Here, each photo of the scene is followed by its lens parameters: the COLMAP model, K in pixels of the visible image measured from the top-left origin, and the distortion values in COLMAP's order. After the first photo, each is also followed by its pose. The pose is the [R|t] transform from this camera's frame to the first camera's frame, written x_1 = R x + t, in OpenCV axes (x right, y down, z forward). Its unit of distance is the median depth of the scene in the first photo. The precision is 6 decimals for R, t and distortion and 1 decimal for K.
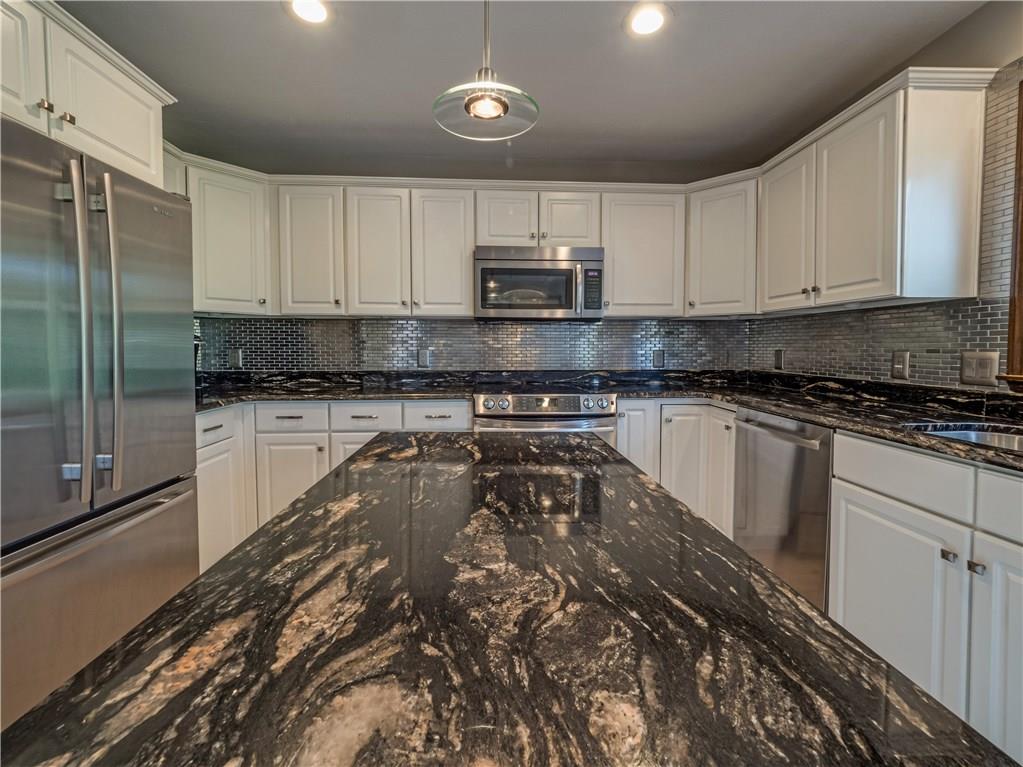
lens RADIAL K [[443.3, 0, 505.7], [0, 443.3, 351.3], [0, 0, 1]] dist [-0.011215, -0.000111]
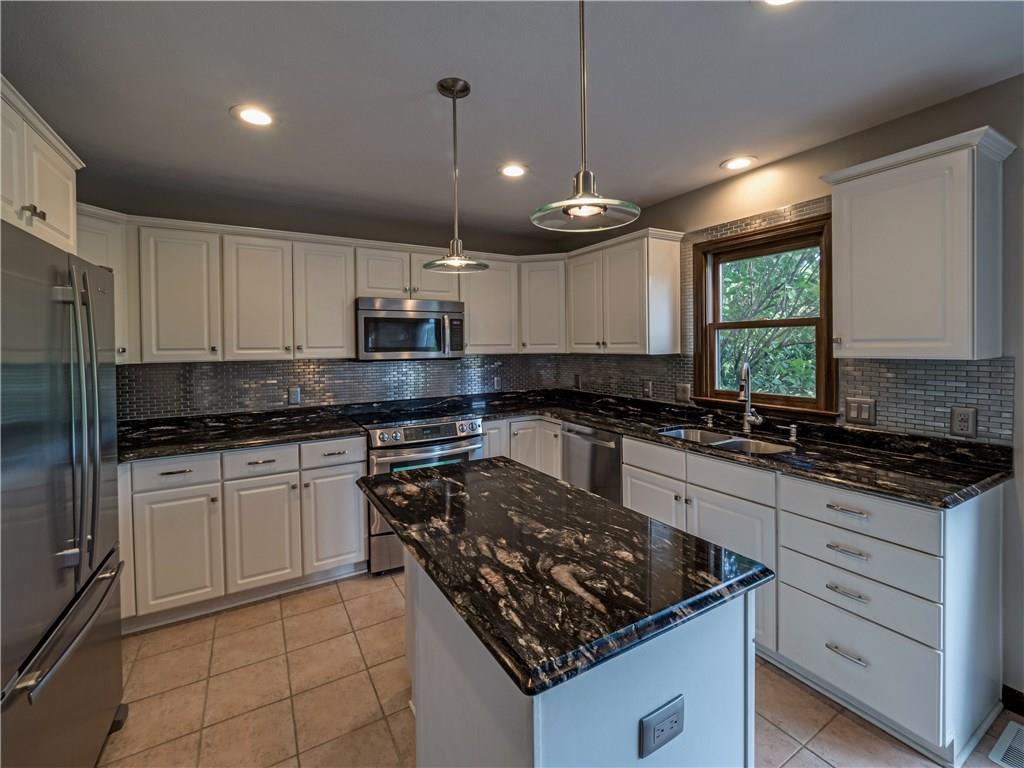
lens RADIAL K [[447.1, 0, 511.3], [0, 447.1, 334.9], [0, 0, 1]] dist [0.001271, -0.000088]
pose [[0.890255, -0.005262, 0.455432, -0.324967], [0.023226, 0.999157, -0.033855, -0.124033], [-0.454870, 0.040718, 0.889627, -0.277904]]
